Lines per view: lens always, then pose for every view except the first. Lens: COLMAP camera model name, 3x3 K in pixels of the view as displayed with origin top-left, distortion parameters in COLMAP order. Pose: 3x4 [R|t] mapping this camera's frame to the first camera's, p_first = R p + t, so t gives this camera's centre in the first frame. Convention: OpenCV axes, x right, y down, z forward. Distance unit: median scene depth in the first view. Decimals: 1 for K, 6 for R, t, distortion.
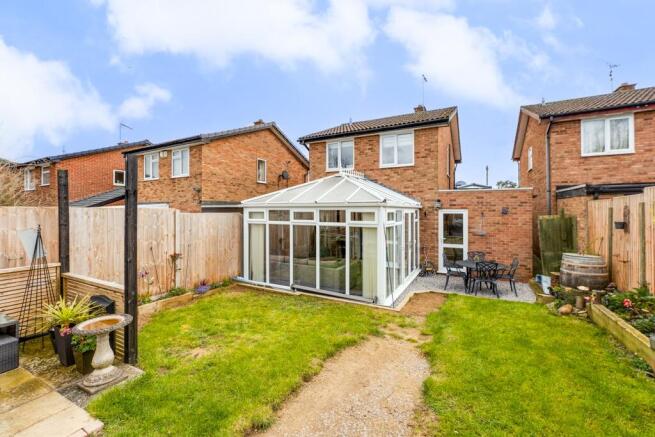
lens RADIAL K [[291.8, 0, 326.1], [0, 291.8, 212.4], [0, 0, 1]] dist [-0.011223, 0.001666]
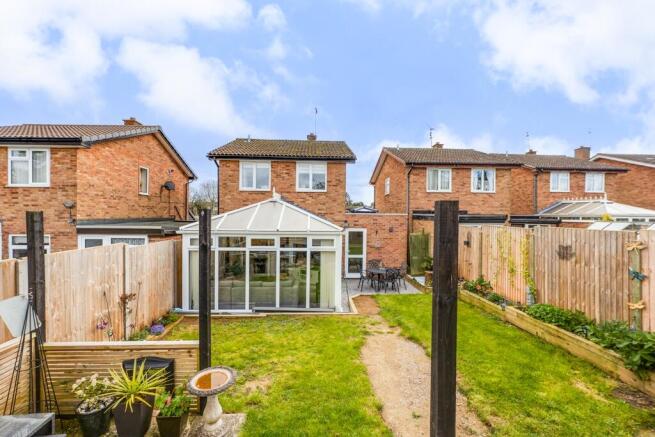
lens RADIAL K [[291.8, 0, 327.7], [0, 291.8, 219.6], [0, 0, 1]] dist [-0.011223, 0.001666]
pose [[0.849631, -0.011772, 0.527246, -0.377229], [0.000262, 0.999760, 0.021900, -0.082039], [-0.527378, -0.018469, 0.849430, -0.035031]]
